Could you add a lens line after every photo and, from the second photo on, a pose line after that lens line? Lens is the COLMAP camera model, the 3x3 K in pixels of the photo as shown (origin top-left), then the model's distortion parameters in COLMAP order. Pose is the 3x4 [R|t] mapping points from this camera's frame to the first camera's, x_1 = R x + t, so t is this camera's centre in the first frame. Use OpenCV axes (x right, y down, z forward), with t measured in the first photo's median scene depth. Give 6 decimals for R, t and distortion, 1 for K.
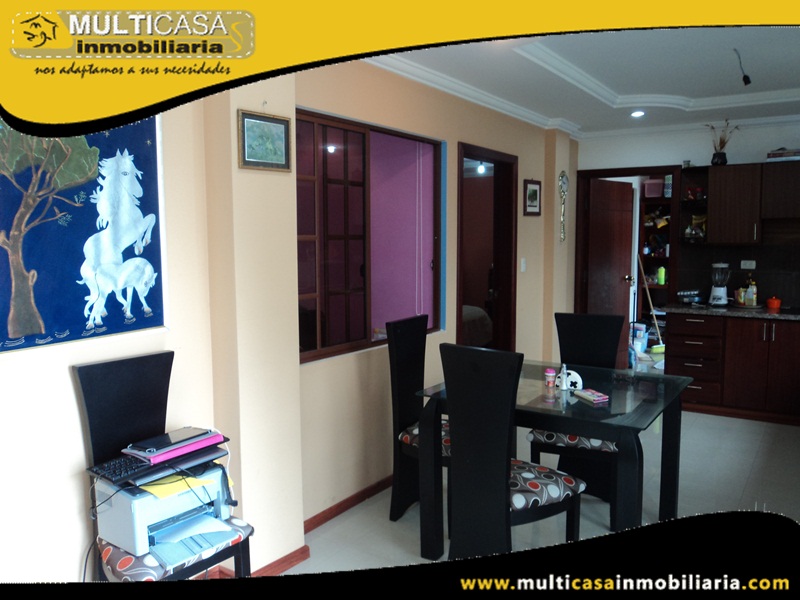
lens RADIAL K [[656.1, 0, 405.9], [0, 656.1, 298.5], [0, 0, 1]] dist [0.015686, 0.008963]
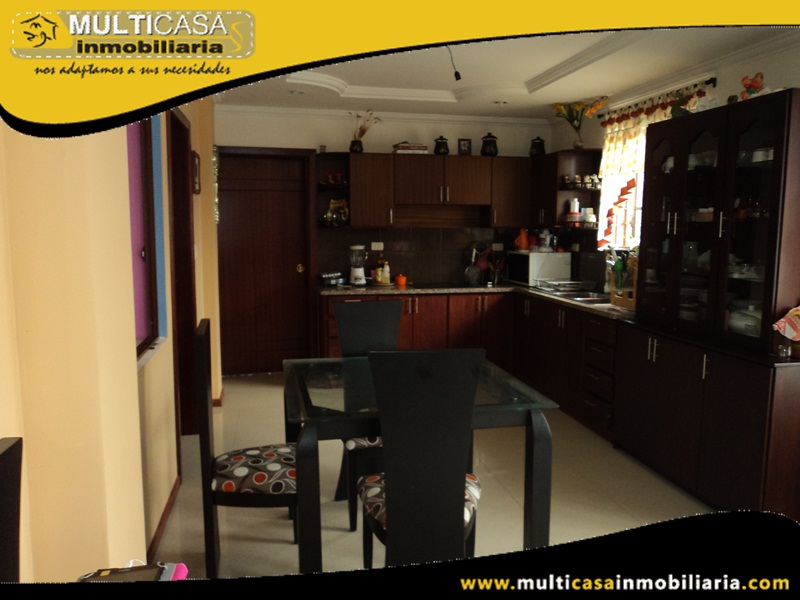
lens RADIAL K [[656.1, 0, 401.5], [0, 656.1, 302.4], [0, 0, 1]] dist [0.015686, 0.008963]
pose [[0.695084, -0.080809, 0.714372, -0.244804], [0.060748, 0.996711, 0.053639, -0.014776], [-0.716357, 0.006113, 0.697707, 0.214008]]
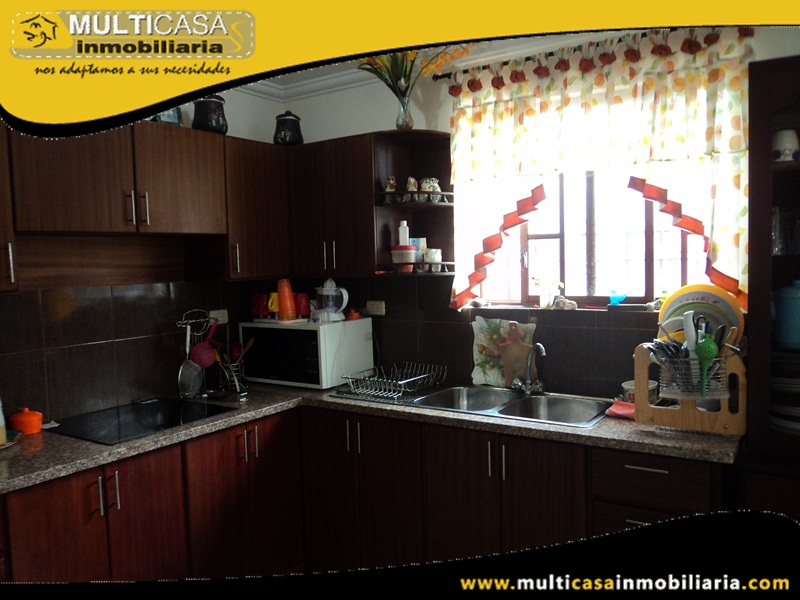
lens RADIAL K [[656.1, 0, 403.5], [0, 656.1, 300.8], [0, 0, 1]] dist [0.015686, 0.008963]
pose [[-0.021938, -0.061559, 0.997862, 0.113421], [0.124111, 0.990214, 0.063816, -0.071859], [-0.992026, 0.125245, -0.014083, 0.739393]]
